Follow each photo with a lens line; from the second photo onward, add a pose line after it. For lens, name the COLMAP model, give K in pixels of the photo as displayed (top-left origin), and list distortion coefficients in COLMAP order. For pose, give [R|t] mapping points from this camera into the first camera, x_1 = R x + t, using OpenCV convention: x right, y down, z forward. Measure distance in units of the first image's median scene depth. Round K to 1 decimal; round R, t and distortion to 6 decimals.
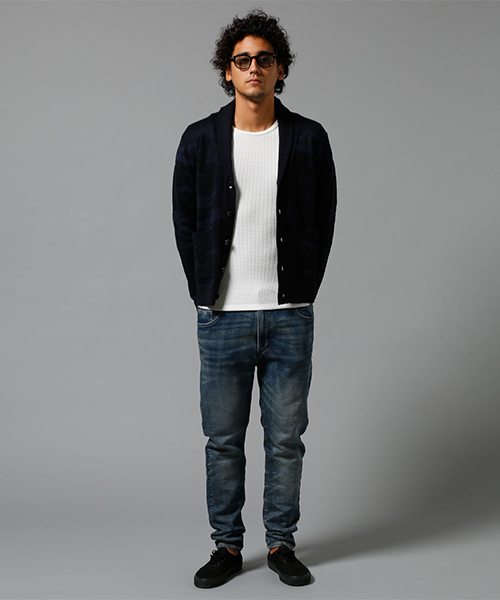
lens RADIAL K [[1169.6, 0, 250.5], [0, 1169.6, 300.9], [0, 0, 1]] dist [0.231857, 0.000000]
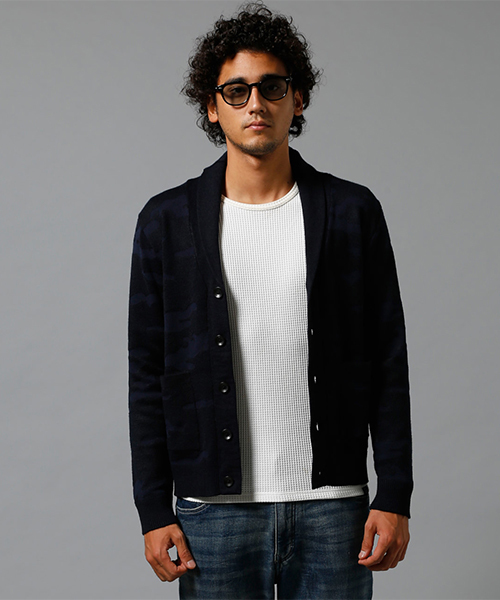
lens RADIAL K [[1205.8, 0, 249.3], [0, 1205.8, 299.6], [0, 0, 1]] dist [-0.560644, 0.000000]
pose [[0.999289, -0.028248, -0.024974, 0.012548], [0.025792, 0.995267, -0.093697, -0.039027], [0.027502, 0.092986, 0.995287, 0.401997]]
